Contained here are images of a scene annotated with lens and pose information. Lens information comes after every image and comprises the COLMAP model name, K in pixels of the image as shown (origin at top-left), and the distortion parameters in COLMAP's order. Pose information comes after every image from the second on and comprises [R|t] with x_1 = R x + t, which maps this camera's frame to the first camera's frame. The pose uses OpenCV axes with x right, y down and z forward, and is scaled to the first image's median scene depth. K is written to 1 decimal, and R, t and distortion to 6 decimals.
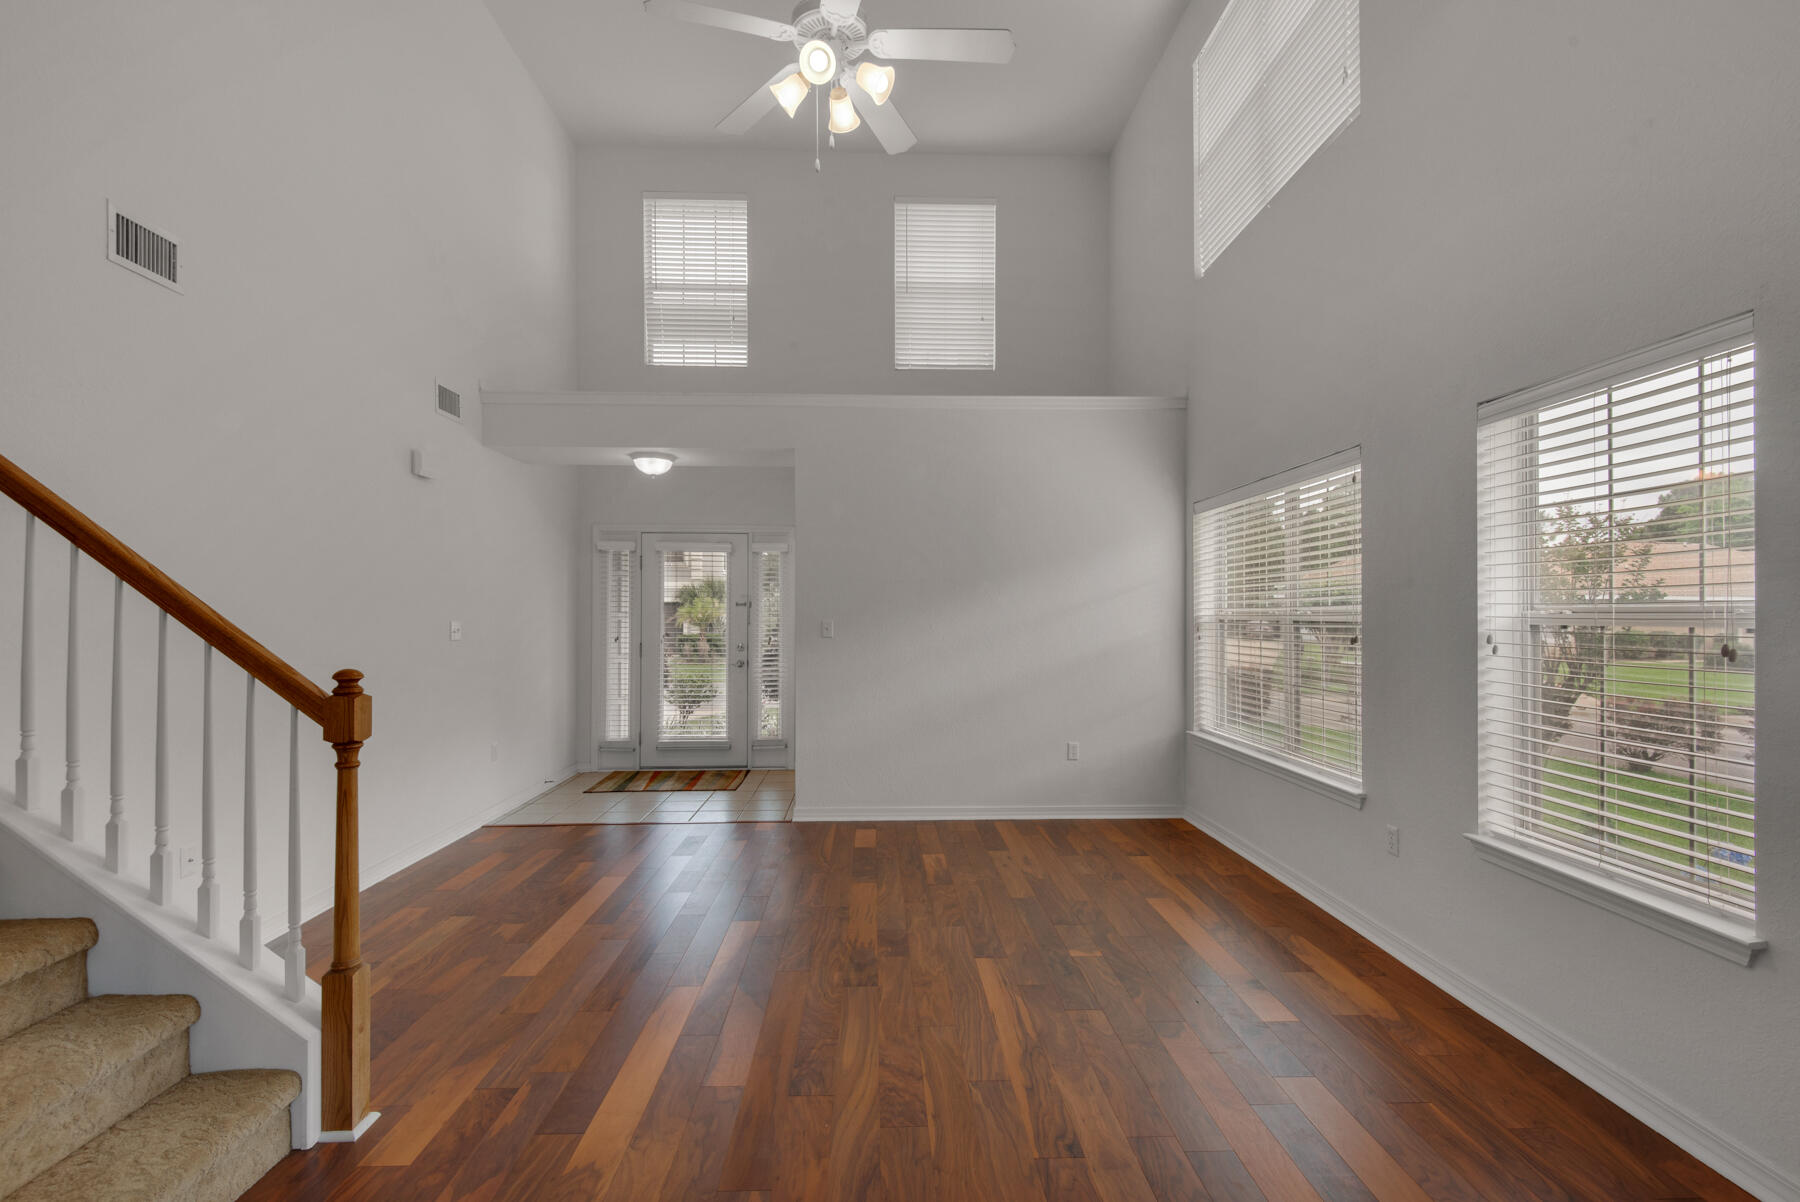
lens RADIAL K [[813.4, 0, 898.3], [0, 813.4, 608.5], [0, 0, 1]] dist [0.026924, -0.011705]
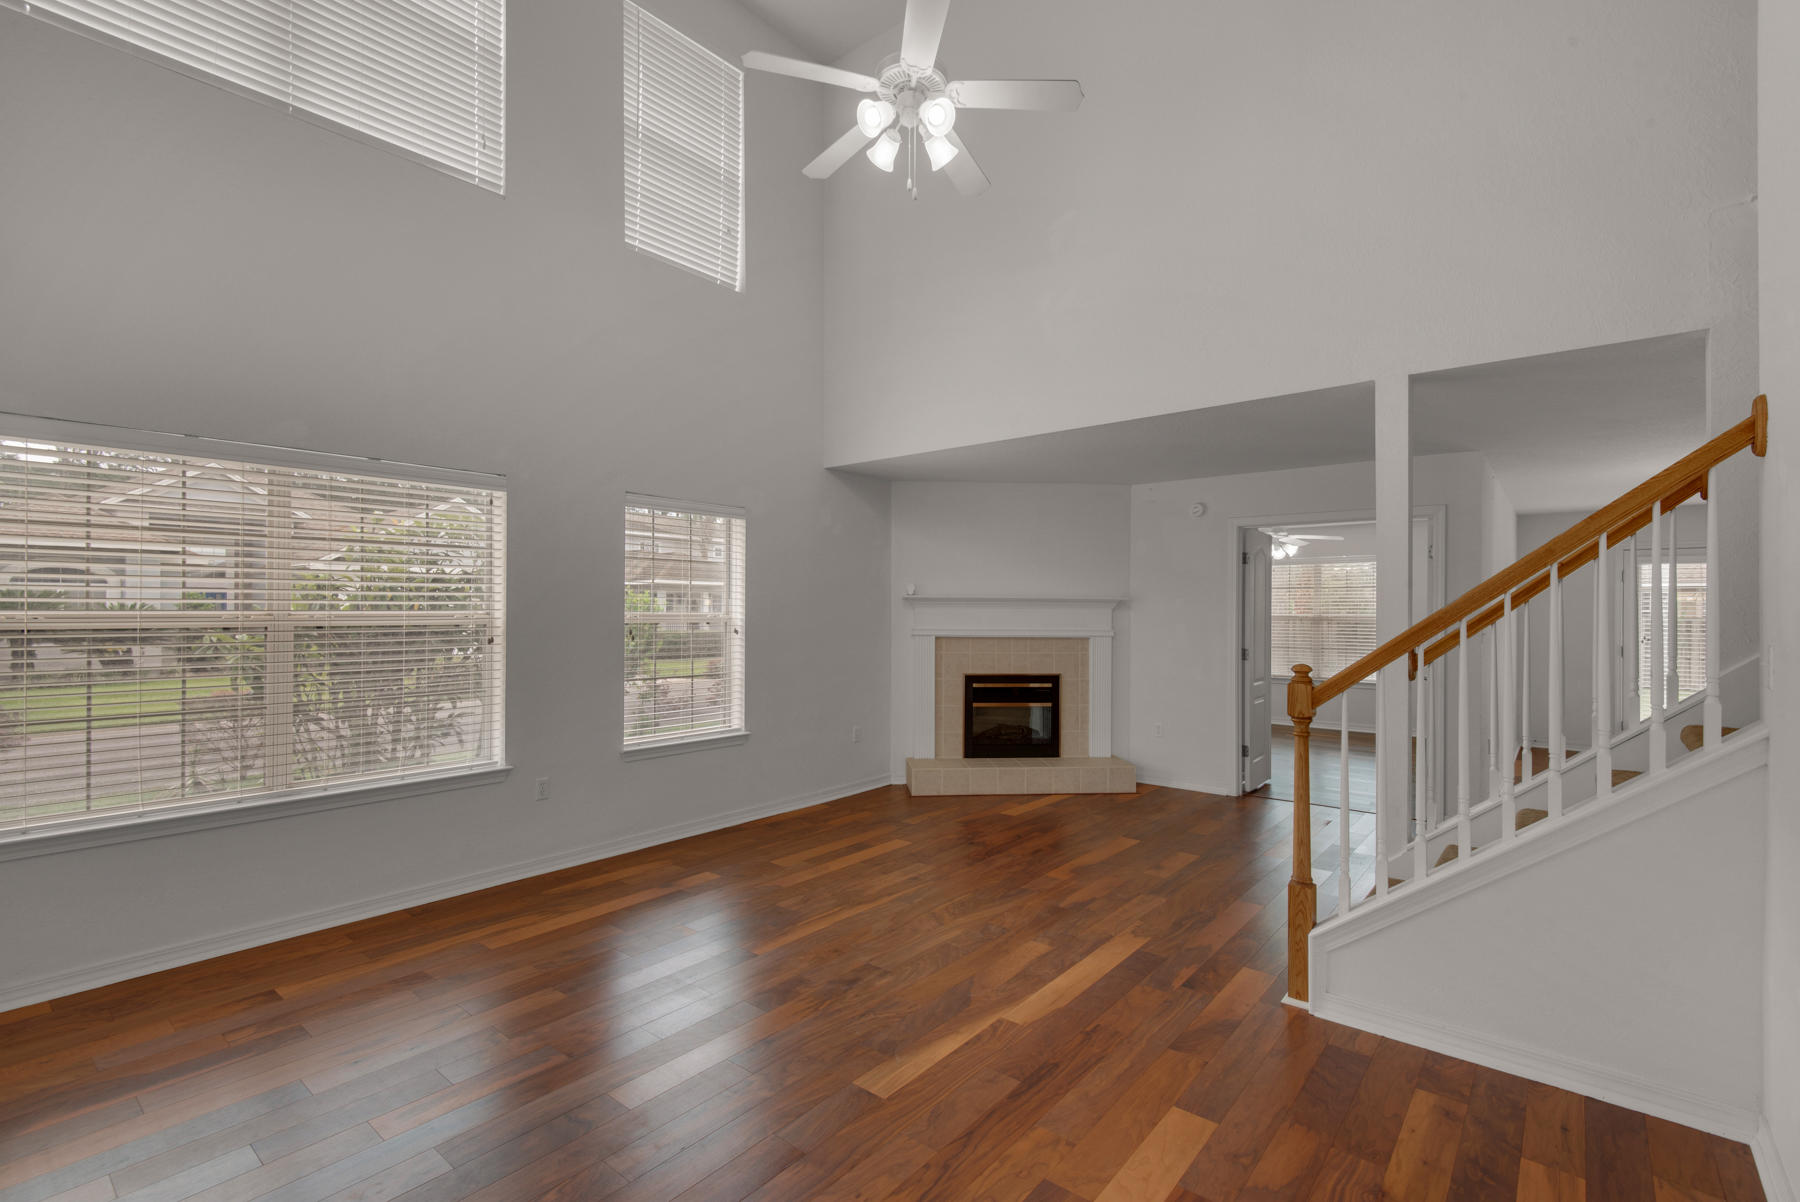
lens RADIAL K [[813.4, 0, 898.3], [0, 813.4, 608.5], [0, 0, 1]] dist [0.026924, -0.011705]
pose [[-0.750651, -0.001553, 0.660697, -0.767858], [-0.009130, 0.999926, -0.008022, -0.002211], [-0.660636, -0.012053, -0.750610, 1.778634]]
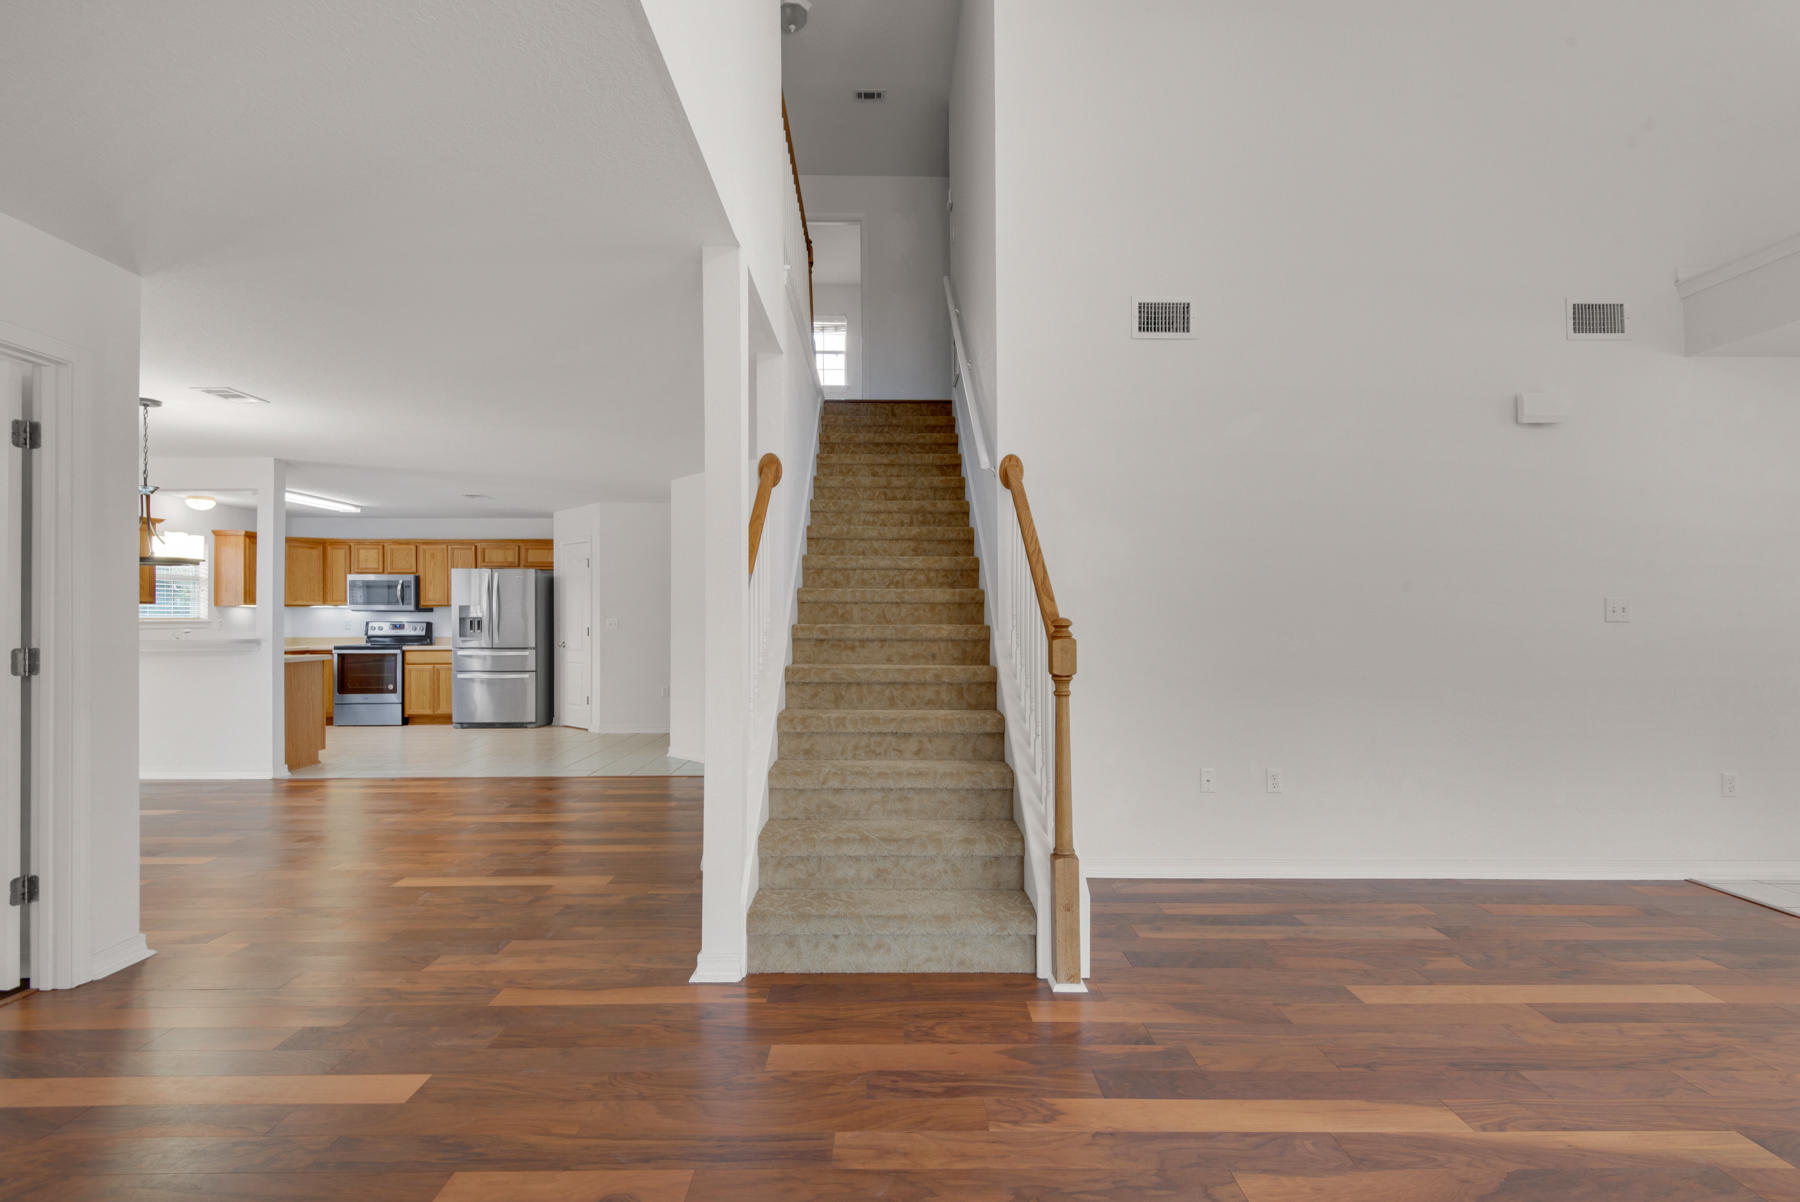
lens RADIAL K [[814.6, 0, 901.0], [0, 814.6, 619.4], [0, 0, 1]] dist [0.024723, -0.013787]
pose [[-0.020924, 0.000984, -0.999781, 0.415680], [0.004980, 0.999987, 0.000880, 0.053255], [0.999769, -0.004961, -0.020928, 0.557496]]
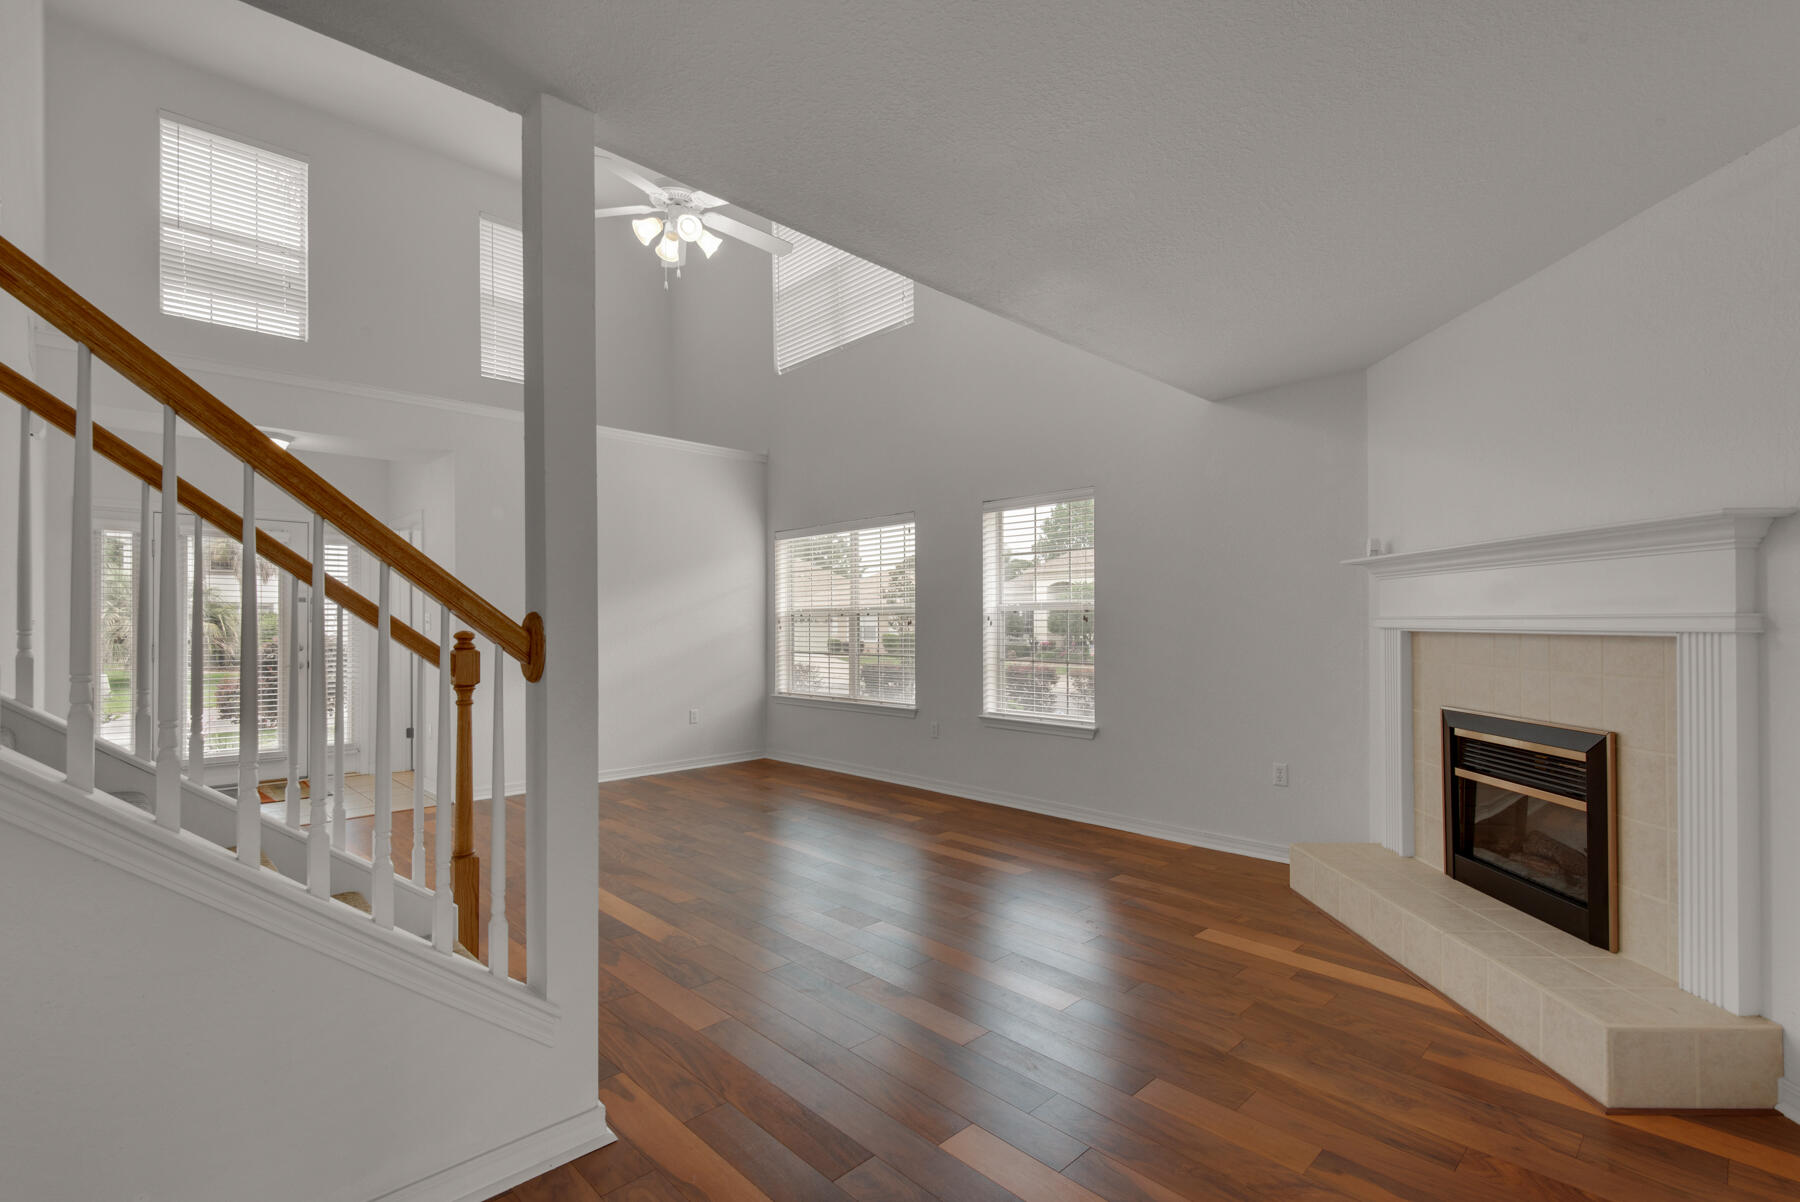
lens RADIAL K [[813.4, 0, 898.3], [0, 813.4, 608.5], [0, 0, 1]] dist [0.026924, -0.011705]
pose [[0.741293, 0.011392, 0.671085, -0.751080], [-0.001880, 0.999887, -0.014897, 0.041314], [-0.671179, 0.009781, 0.741231, -0.325268]]
